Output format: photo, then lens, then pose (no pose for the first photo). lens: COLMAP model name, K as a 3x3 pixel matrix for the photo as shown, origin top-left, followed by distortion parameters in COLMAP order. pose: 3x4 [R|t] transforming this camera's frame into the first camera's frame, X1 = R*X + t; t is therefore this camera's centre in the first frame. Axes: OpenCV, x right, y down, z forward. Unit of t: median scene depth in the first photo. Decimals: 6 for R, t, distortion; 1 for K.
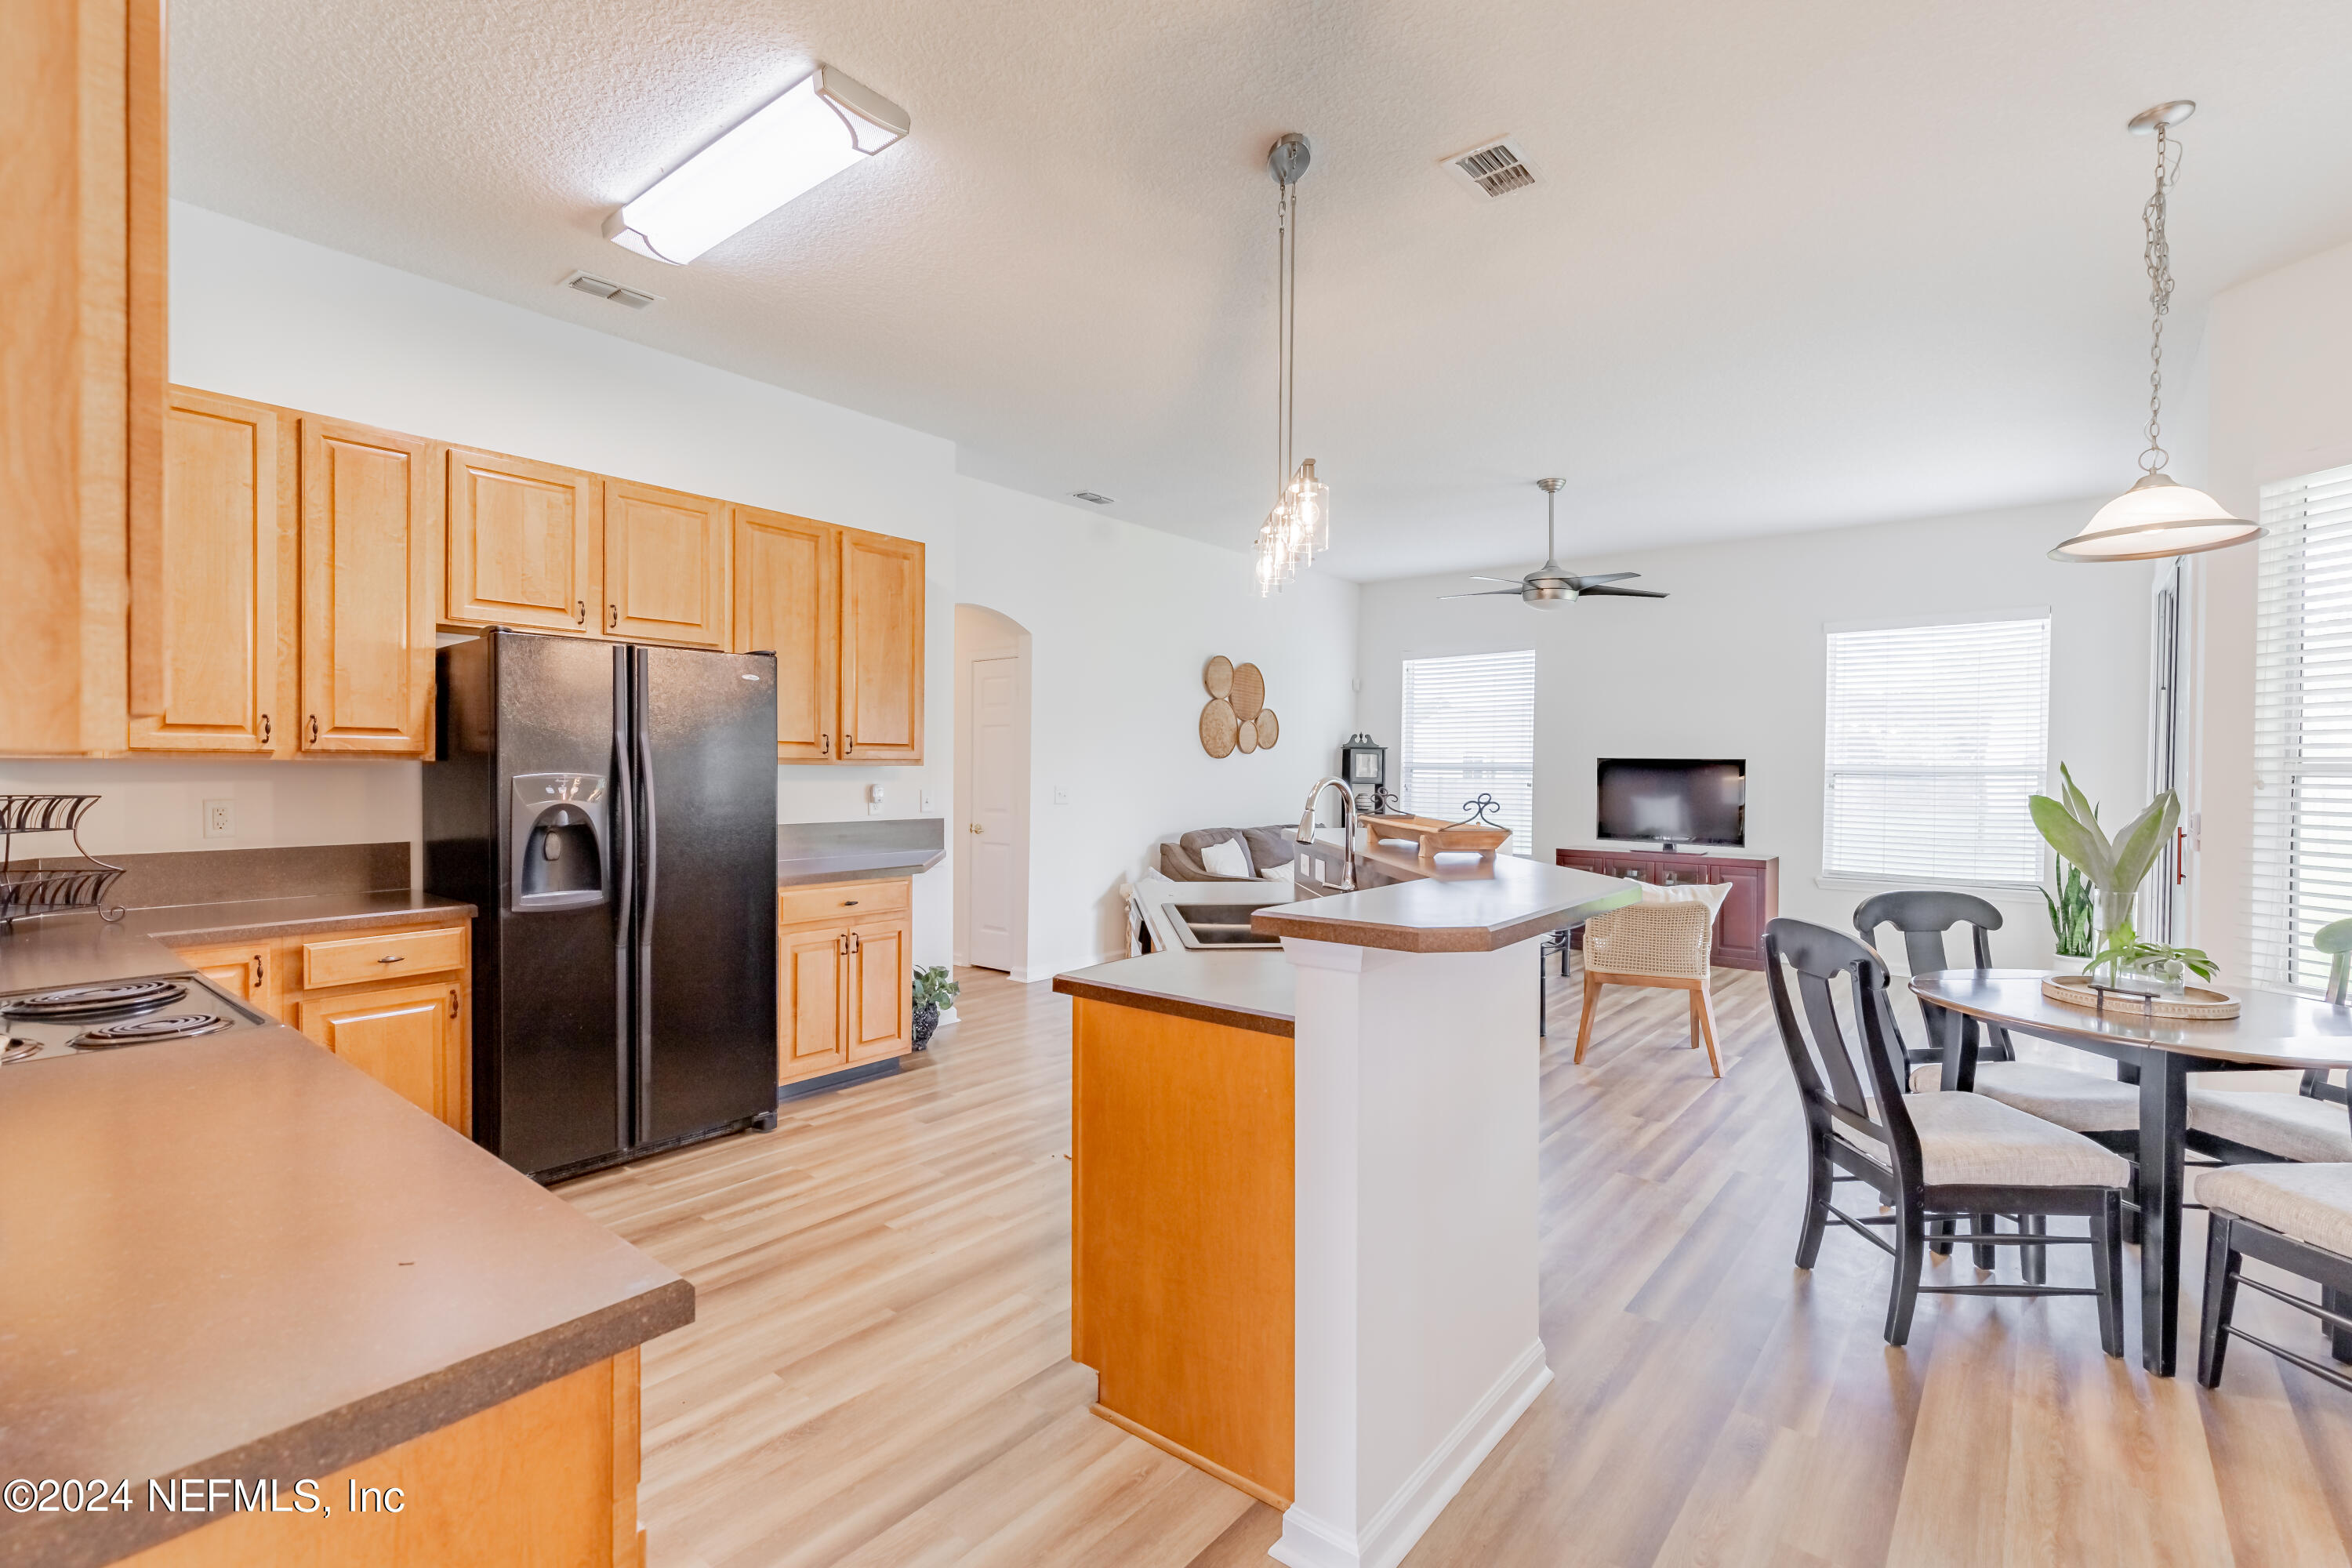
lens RADIAL K [[1060.4, 0, 1185.6], [0, 1060.4, 779.4], [0, 0, 1]] dist [0.001177, 0.000402]
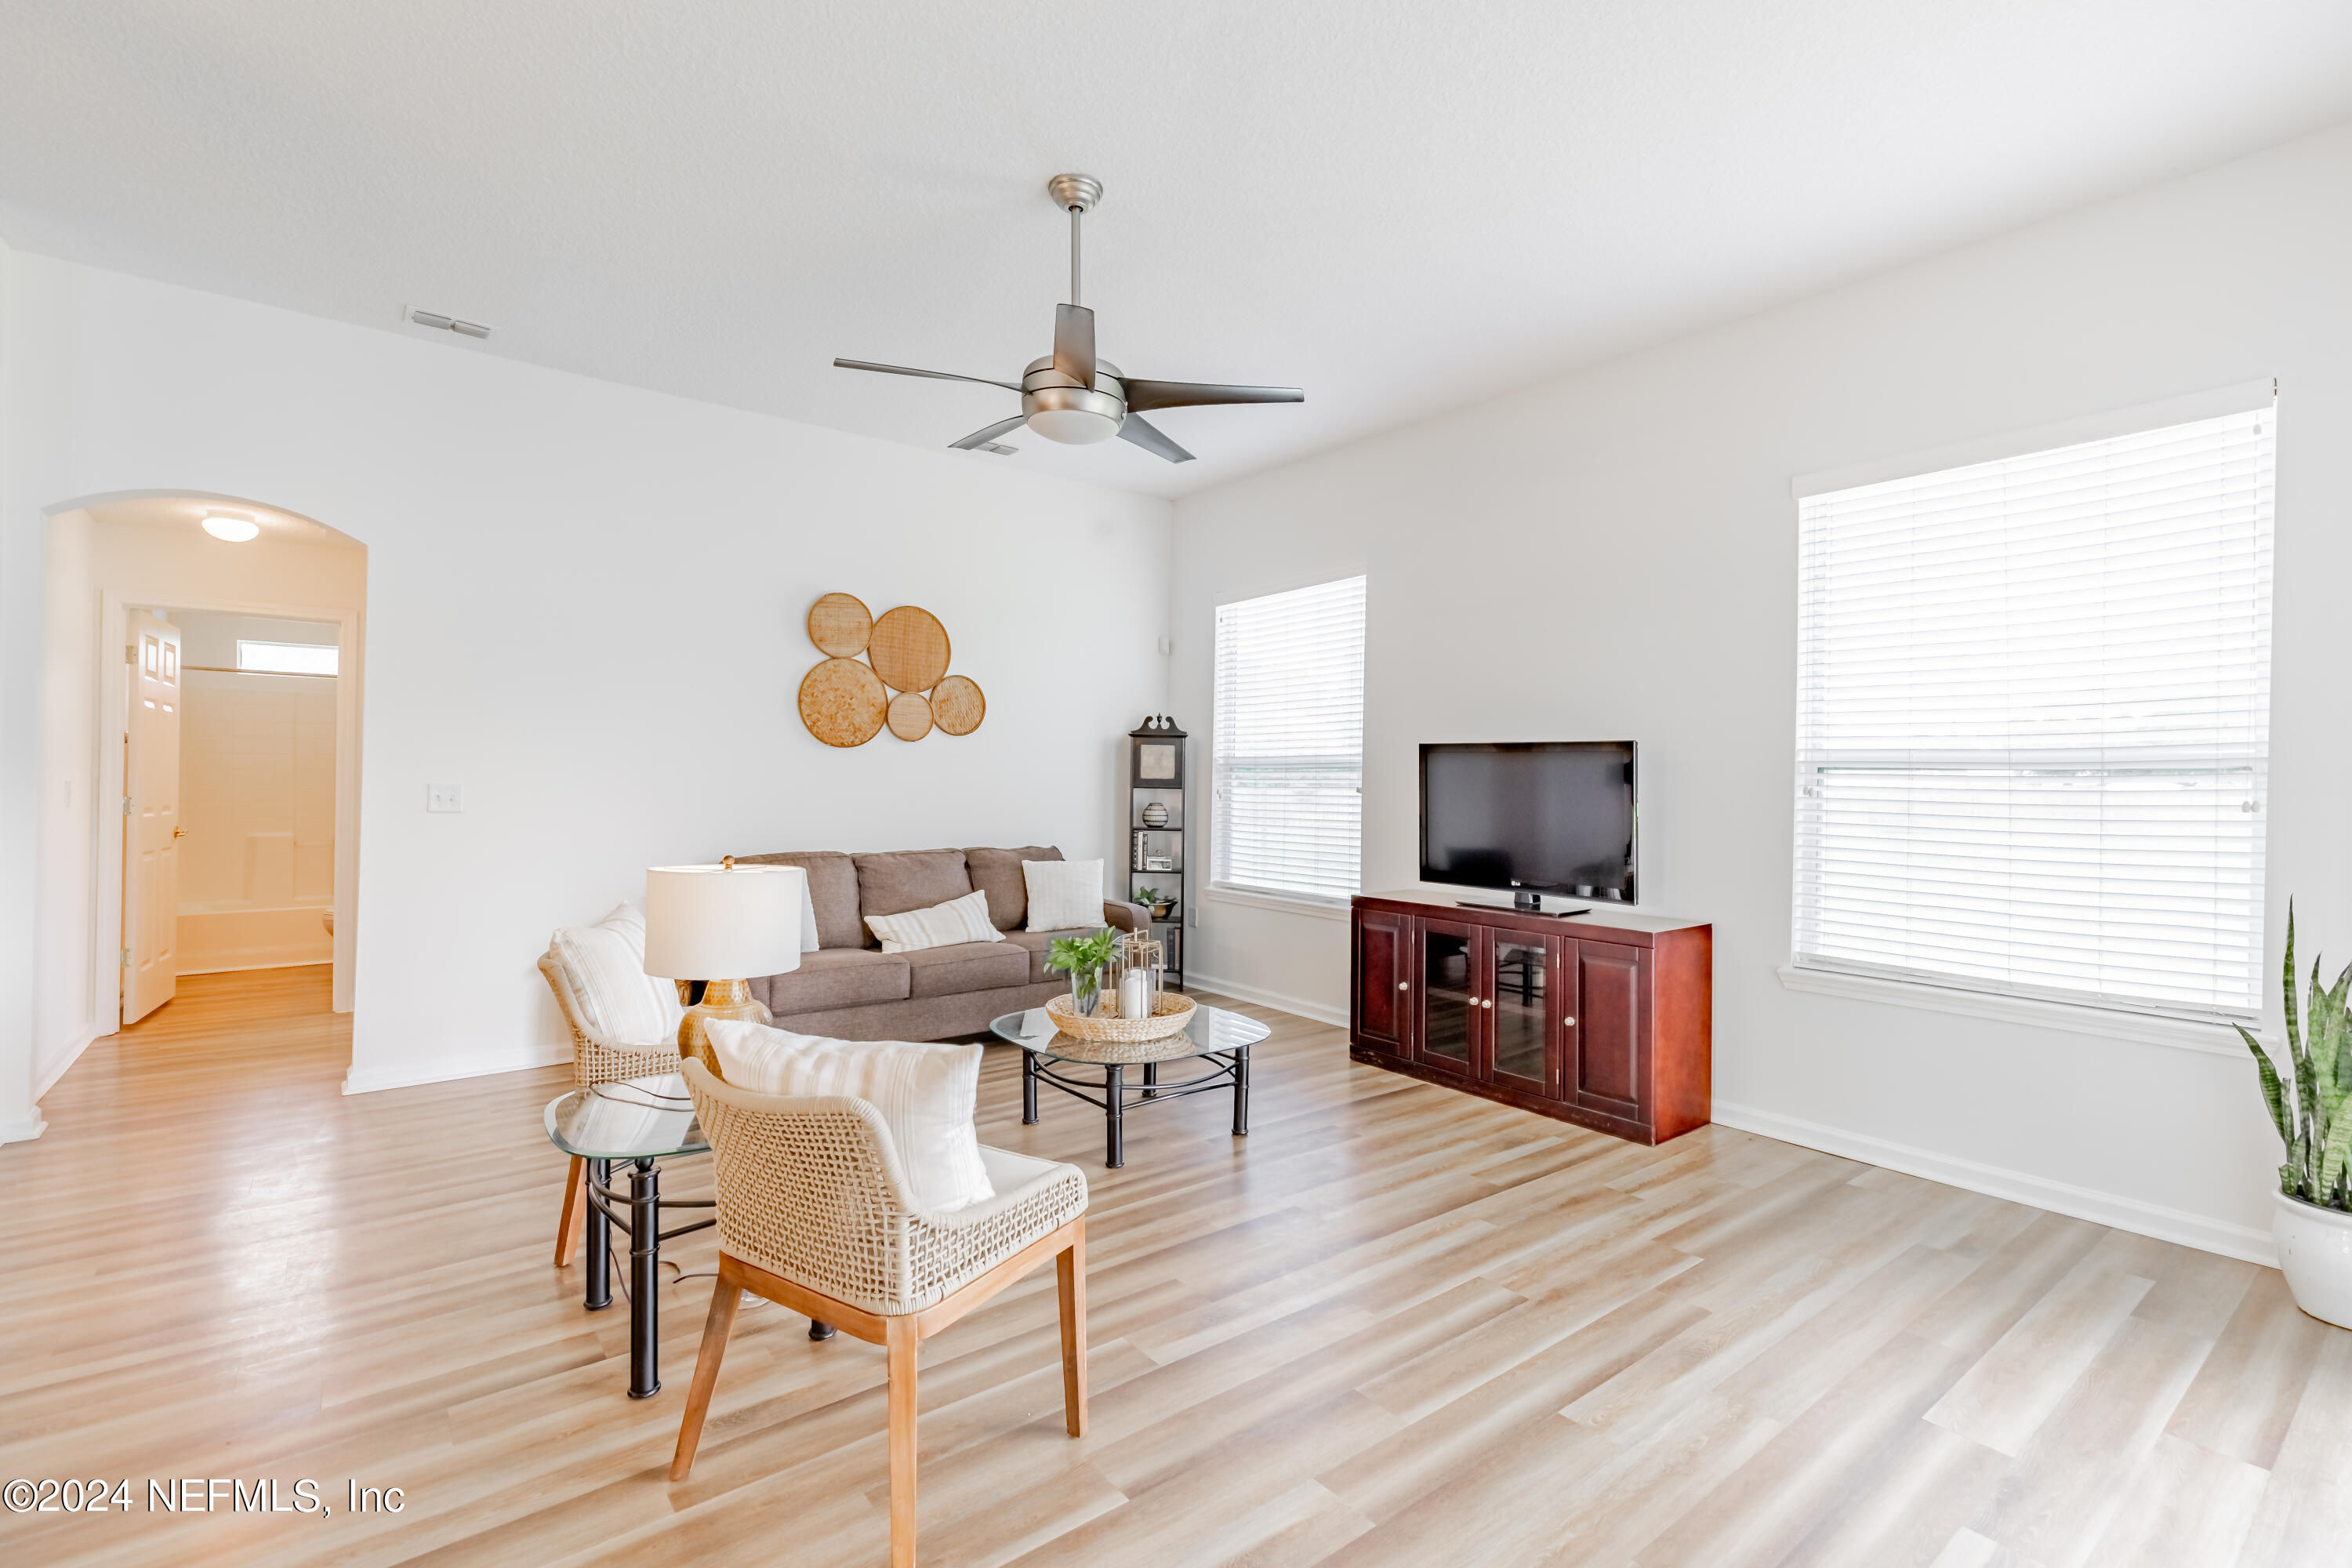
lens RADIAL K [[1060.4, 0, 1173.8], [0, 1060.4, 786.6], [0, 0, 1]] dist [0.001177, 0.000402]
pose [[0.975716, 0.004487, -0.218995, 0.390215], [-0.005033, 0.999985, -0.001936, 0.005995], [0.218983, 0.002991, 0.975724, 0.395327]]
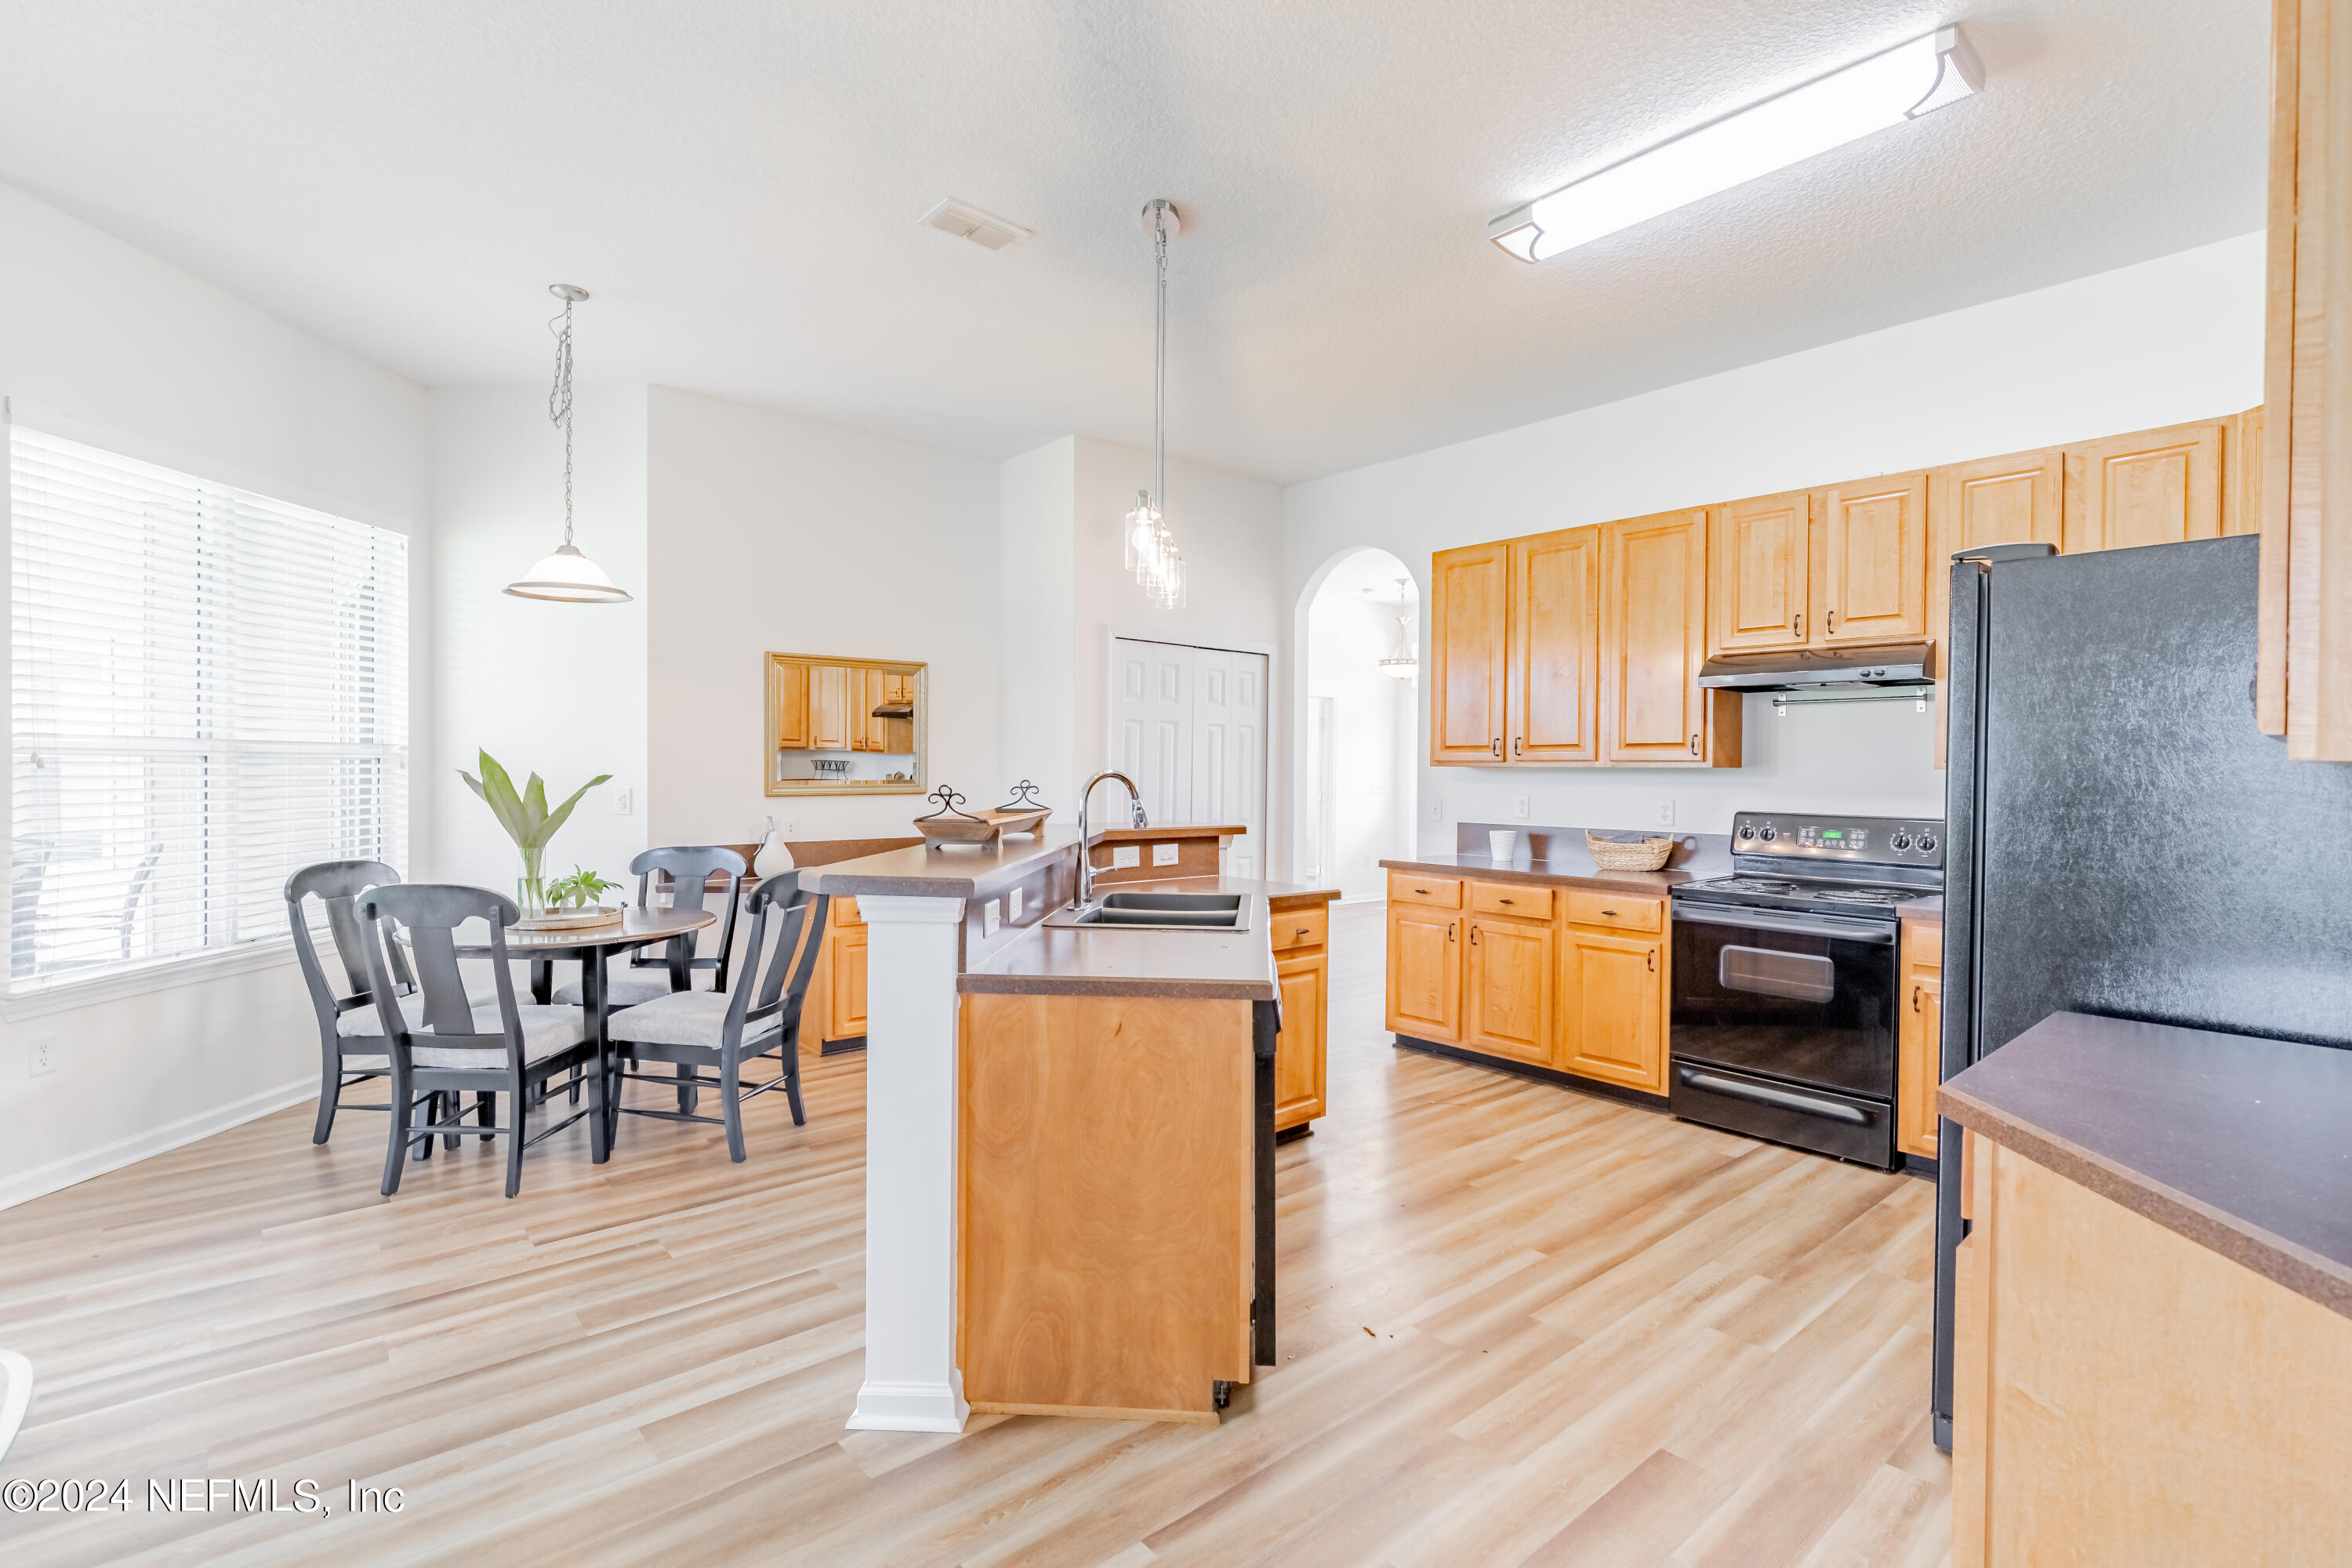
lens RADIAL K [[1112.2, 0, 1178.0], [0, 1112.2, 777.0], [0, 0, 1]] dist [0.000090, 0.000070]
pose [[-0.984297, -0.015456, 0.175844, -0.109694], [-0.013607, 0.999839, 0.011716, -0.007918], [-0.175997, 0.009139, -0.984348, 1.713756]]
